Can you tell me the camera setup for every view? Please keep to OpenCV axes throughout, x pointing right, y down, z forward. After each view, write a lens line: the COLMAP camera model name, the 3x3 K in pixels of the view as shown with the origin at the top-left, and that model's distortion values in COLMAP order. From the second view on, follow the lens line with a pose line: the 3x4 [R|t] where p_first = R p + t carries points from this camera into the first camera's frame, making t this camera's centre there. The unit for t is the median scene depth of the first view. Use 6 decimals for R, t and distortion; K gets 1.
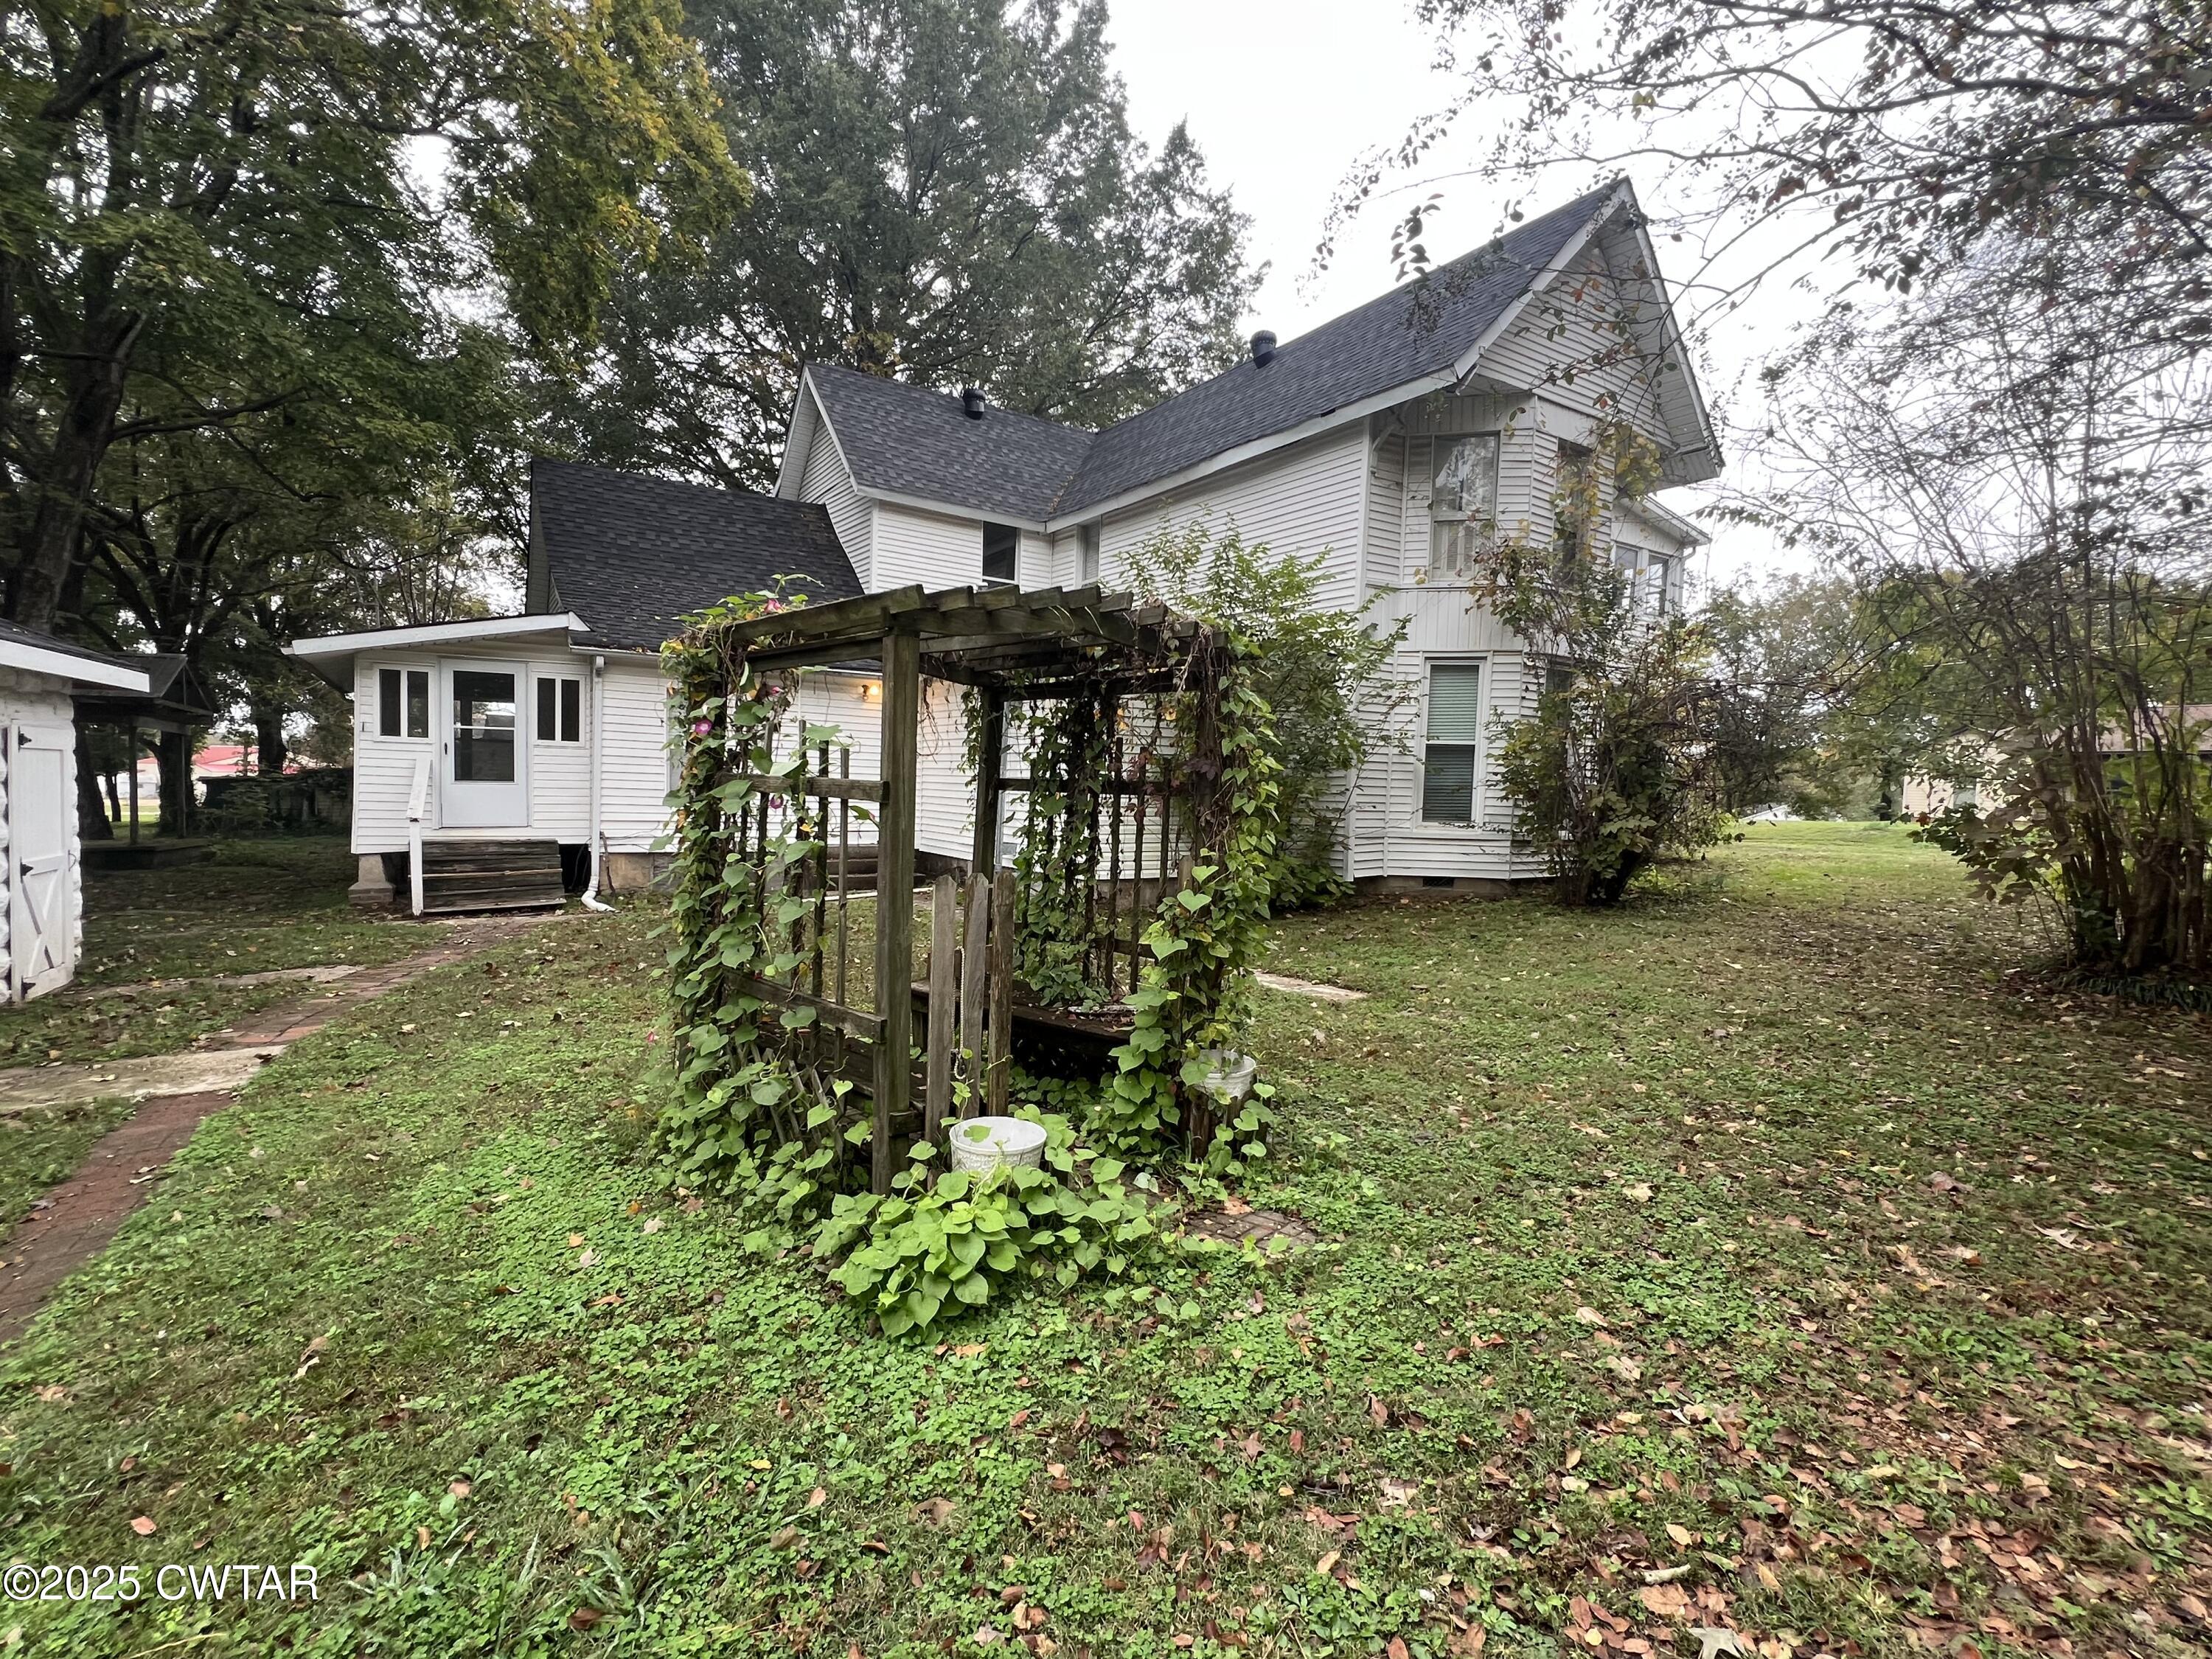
lens RADIAL K [[1017.5, 0, 1106.0], [0, 1017.5, 828.4], [0, 0, 1]] dist [-0.004379, 0.000239]
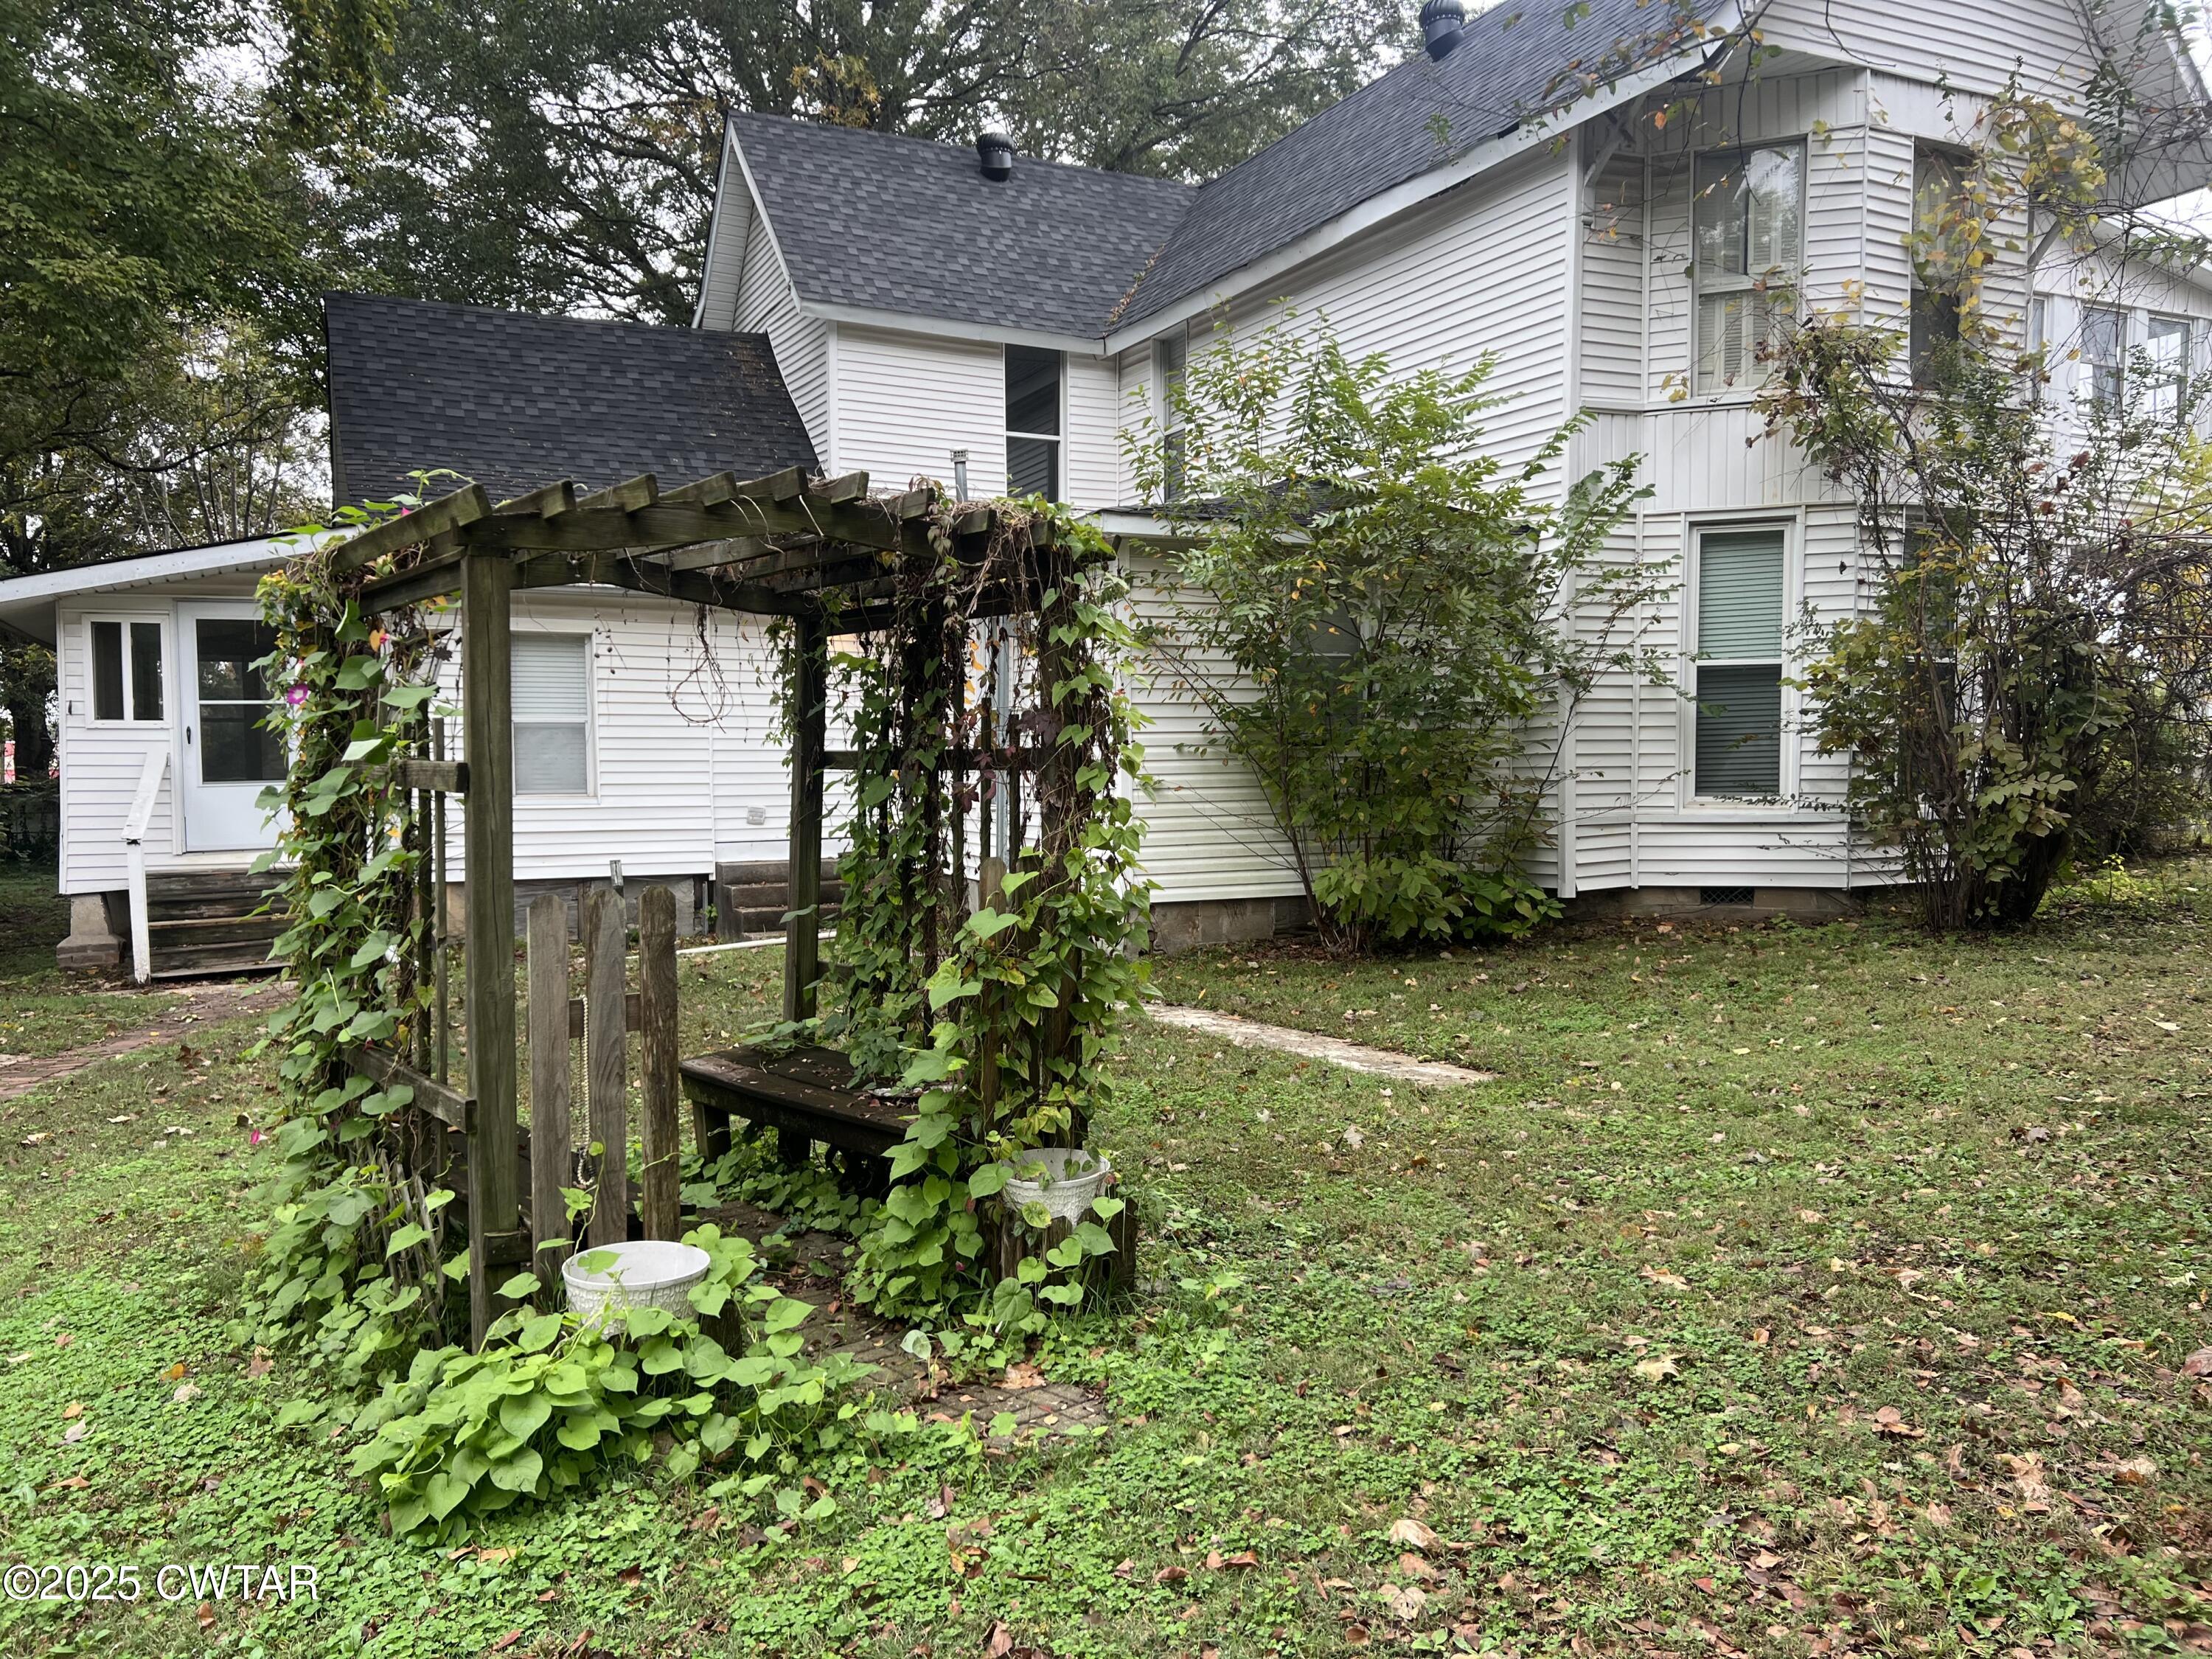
lens RADIAL K [[1657.8, 0, 1101.8], [0, 1657.8, 811.4], [0, 0, 1]] dist [0.055732, -0.062272]
pose [[0.990804, -0.031821, -0.131509, 0.147796], [0.030522, 0.999464, -0.011876, 0.005743], [0.131817, 0.007753, 0.991244, -0.037838]]
